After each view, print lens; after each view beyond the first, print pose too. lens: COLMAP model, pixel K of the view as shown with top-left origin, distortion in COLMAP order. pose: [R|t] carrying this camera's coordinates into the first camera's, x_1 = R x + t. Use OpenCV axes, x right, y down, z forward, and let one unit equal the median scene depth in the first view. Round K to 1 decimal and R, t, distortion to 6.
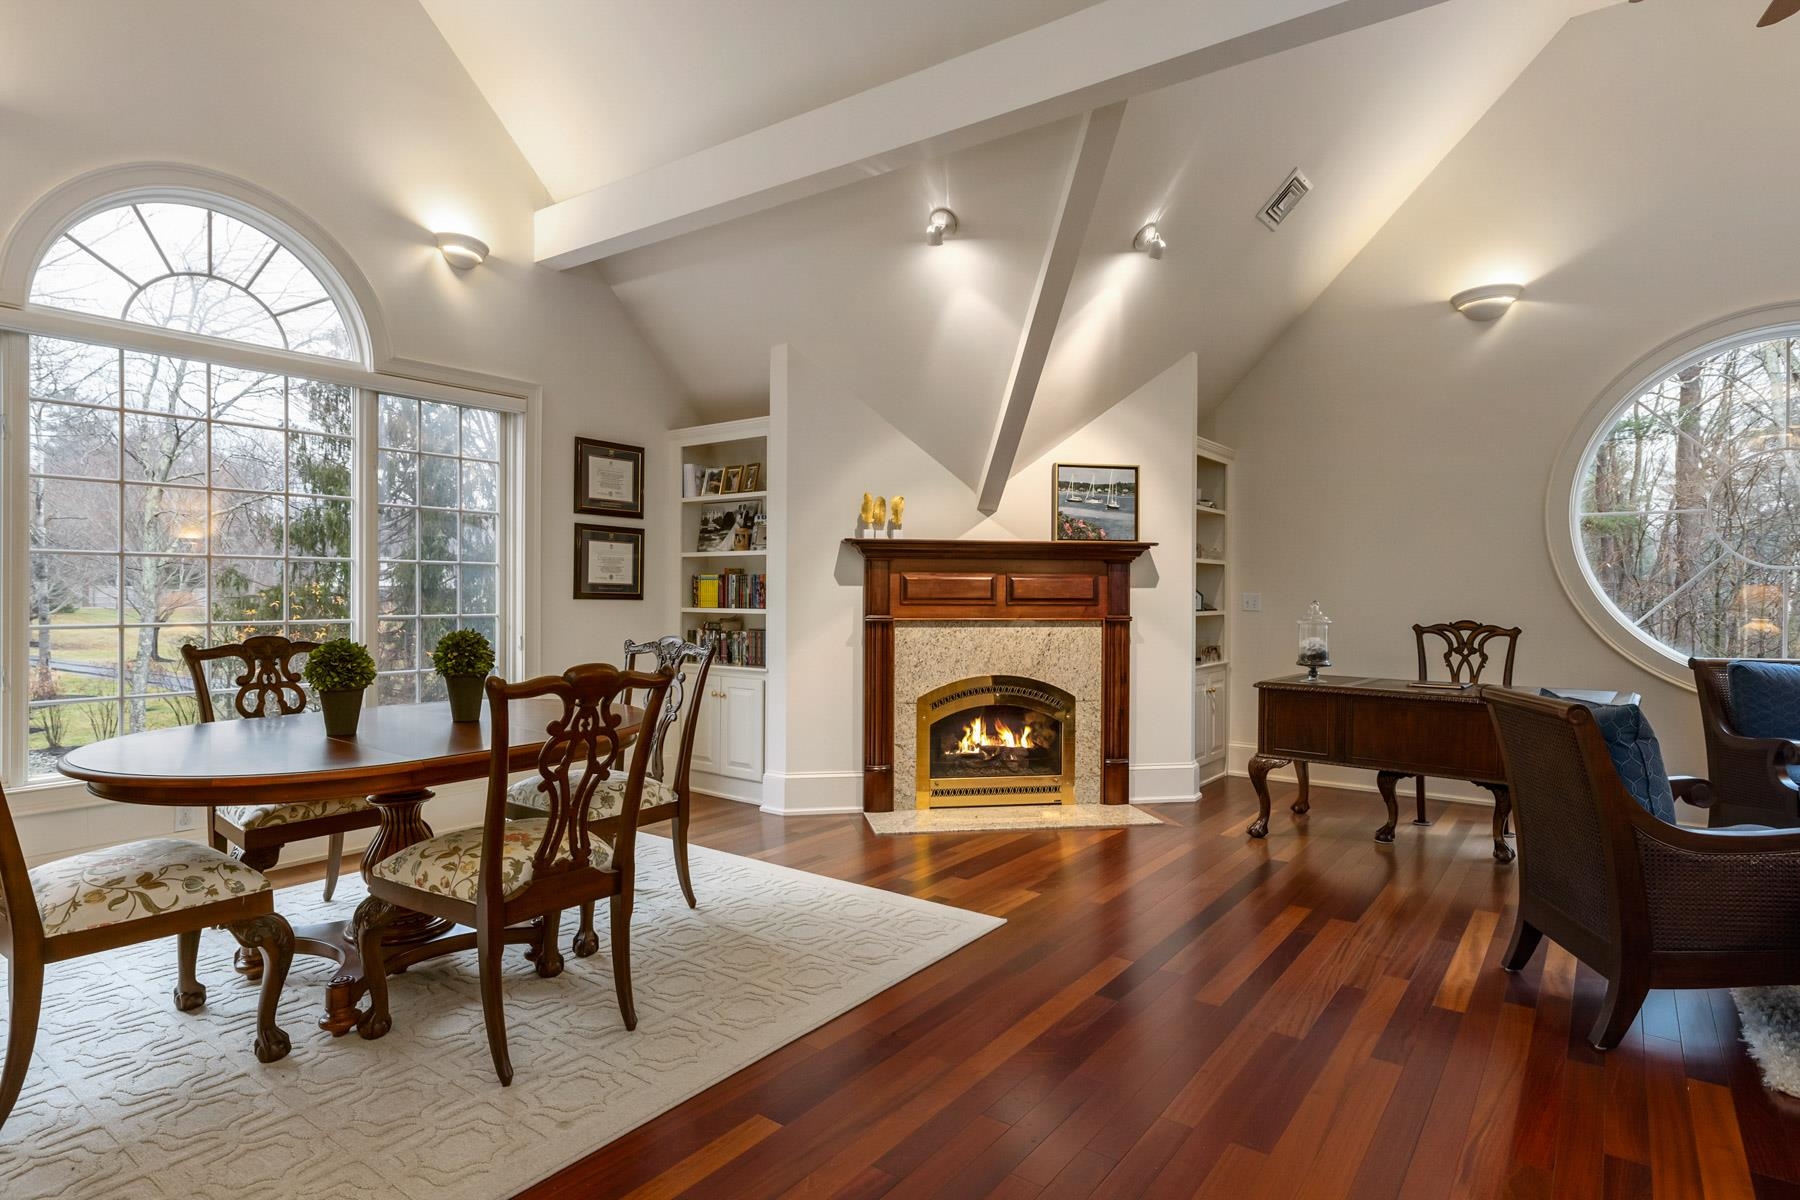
lens RADIAL K [[976.1, 0, 896.5], [0, 976.1, 592.3], [0, 0, 1]] dist [0.005980, -0.000439]
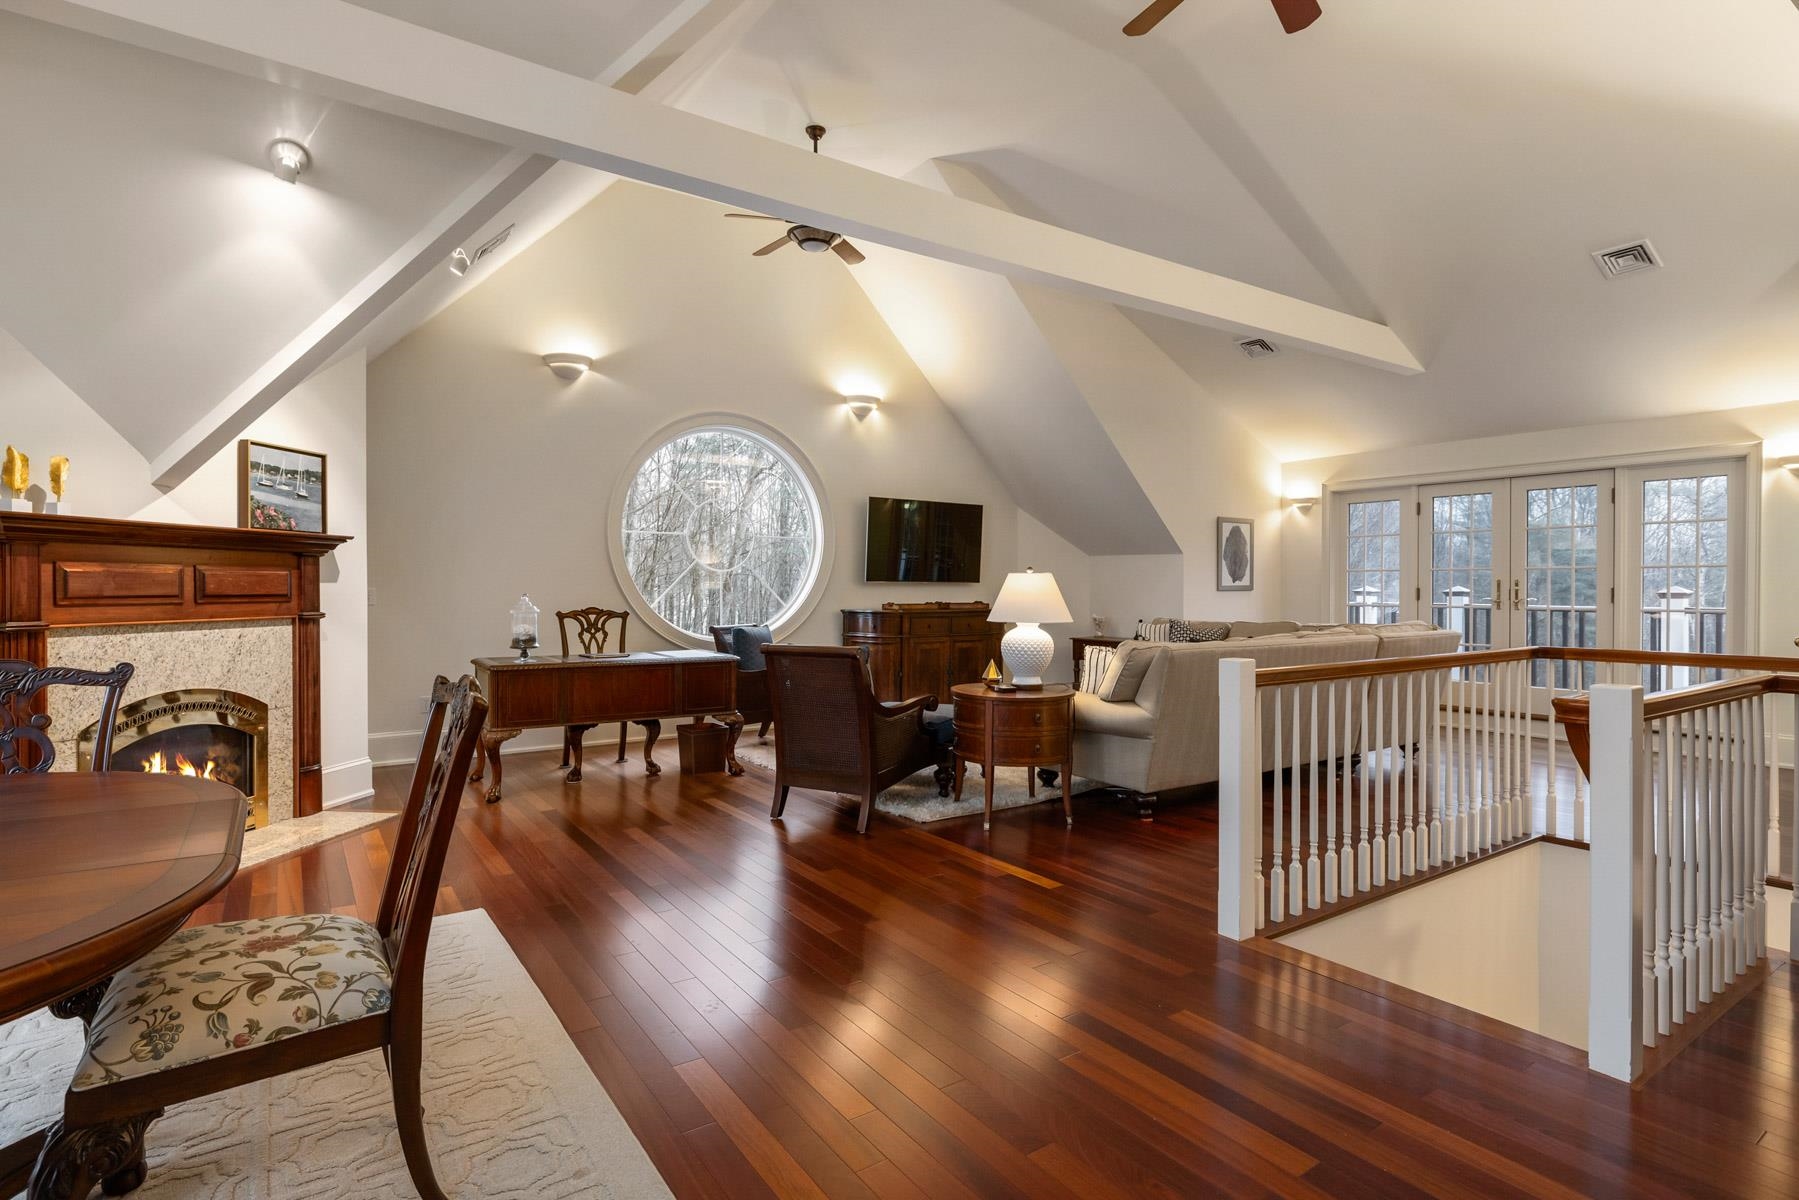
lens RADIAL K [[928.1, 0, 895.7], [0, 928.1, 592.2], [0, 0, 1]] dist [-0.001927, -0.000076]
pose [[0.324869, -0.010405, 0.945702, -0.435720], [0.002742, 0.999946, 0.010060, -0.002795], [-0.945755, -0.000675, 0.324880, 0.182651]]
